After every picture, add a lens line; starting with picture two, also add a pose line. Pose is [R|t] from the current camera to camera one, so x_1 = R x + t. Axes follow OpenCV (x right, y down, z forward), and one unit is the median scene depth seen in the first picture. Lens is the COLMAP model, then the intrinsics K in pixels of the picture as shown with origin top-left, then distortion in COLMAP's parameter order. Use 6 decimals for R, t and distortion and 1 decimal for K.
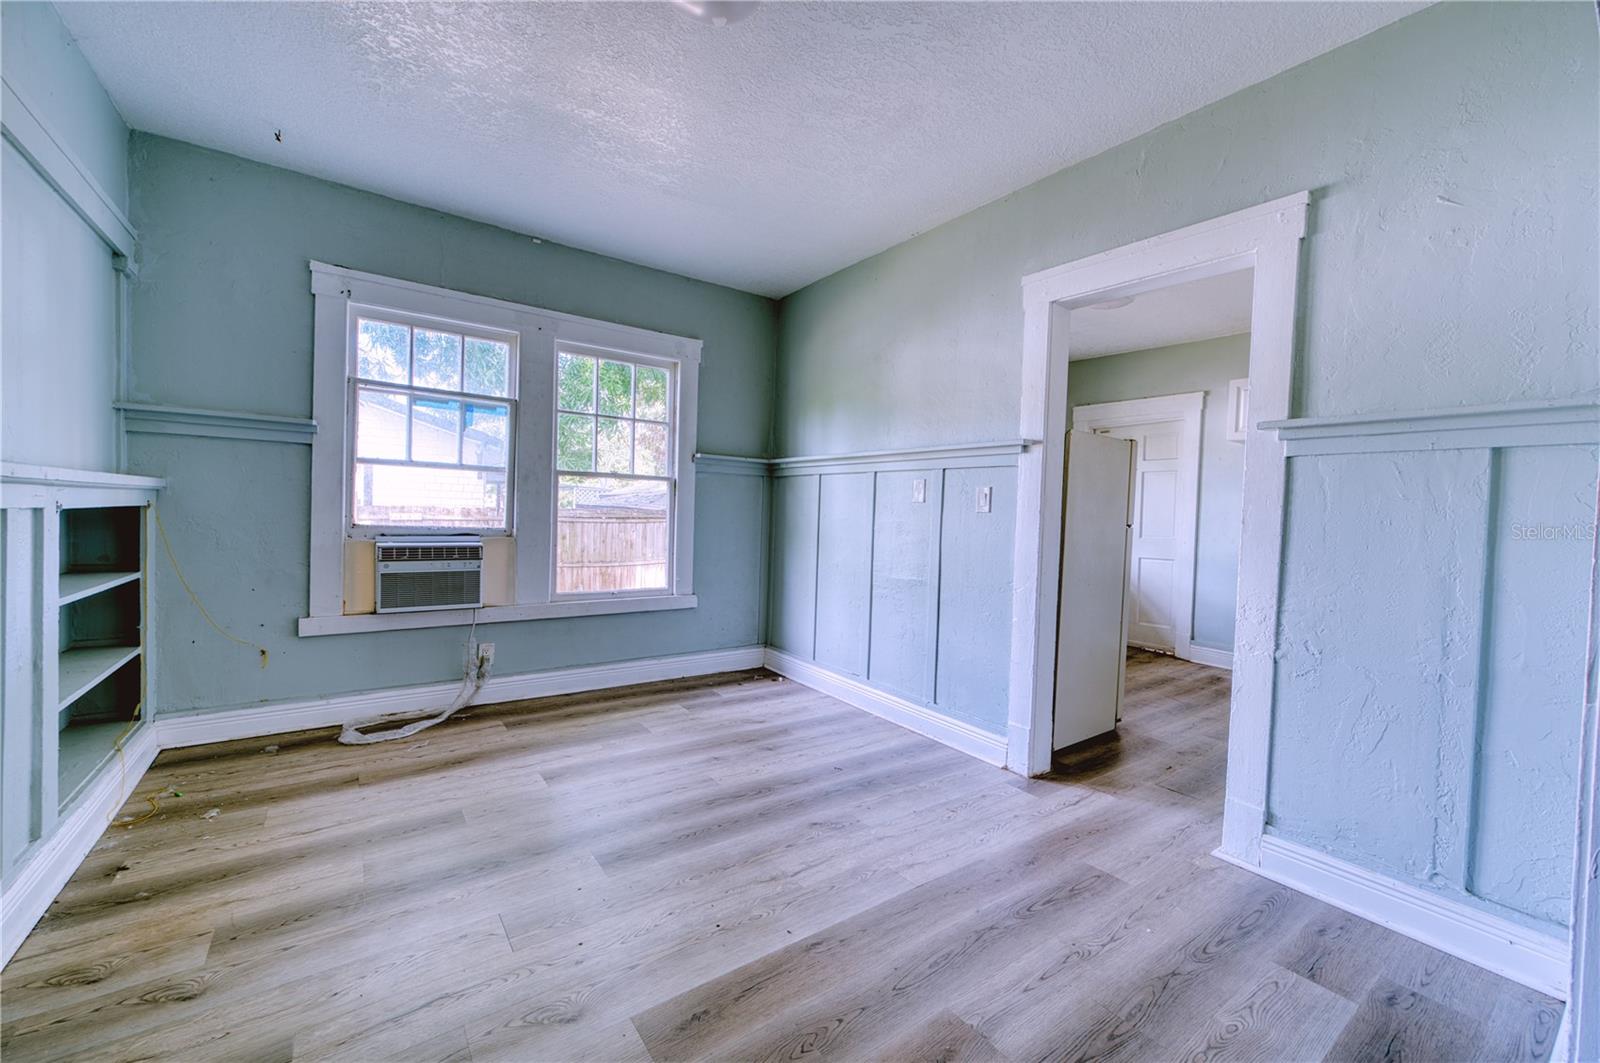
lens RADIAL K [[628.7, 0, 796.5], [0, 628.7, 532.0], [0, 0, 1]] dist [-0.010501, 0.005737]
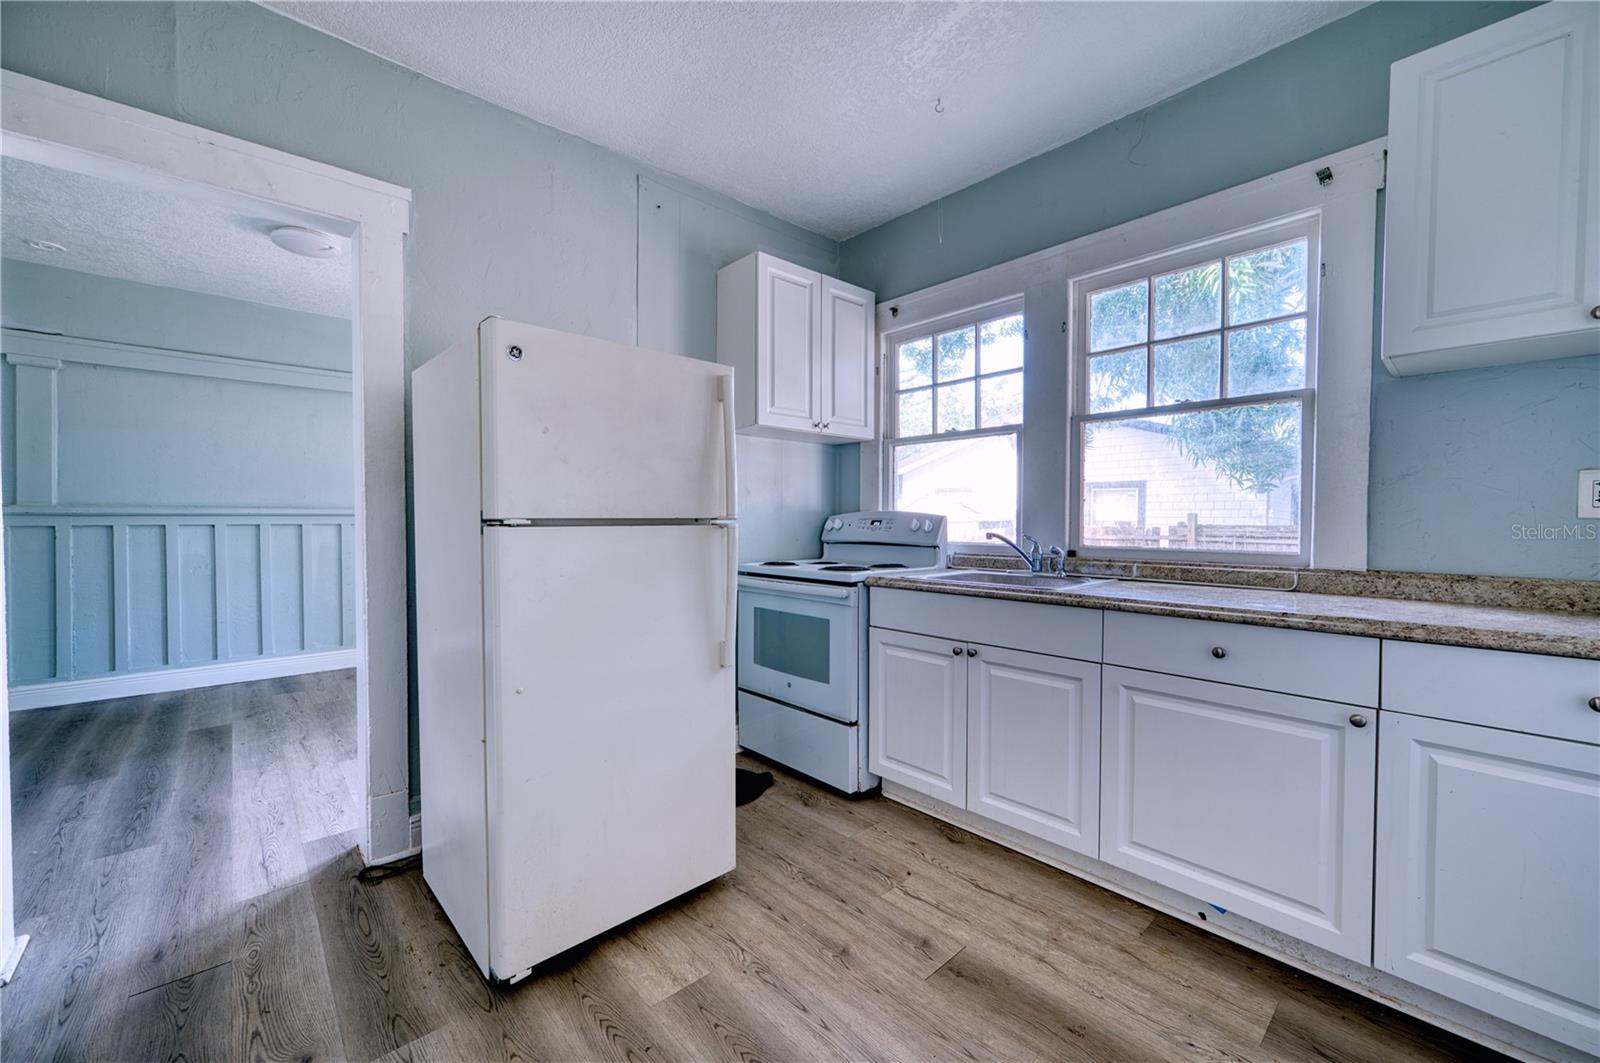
lens RADIAL K [[628.7, 0, 796.5], [0, 628.7, 532.0], [0, 0, 1]] dist [-0.010501, 0.005737]
pose [[0.111956, -0.016476, -0.993577, 1.609196], [-0.026482, 0.999458, -0.019557, 0.003214], [0.993360, 0.028501, 0.111459, 1.912322]]
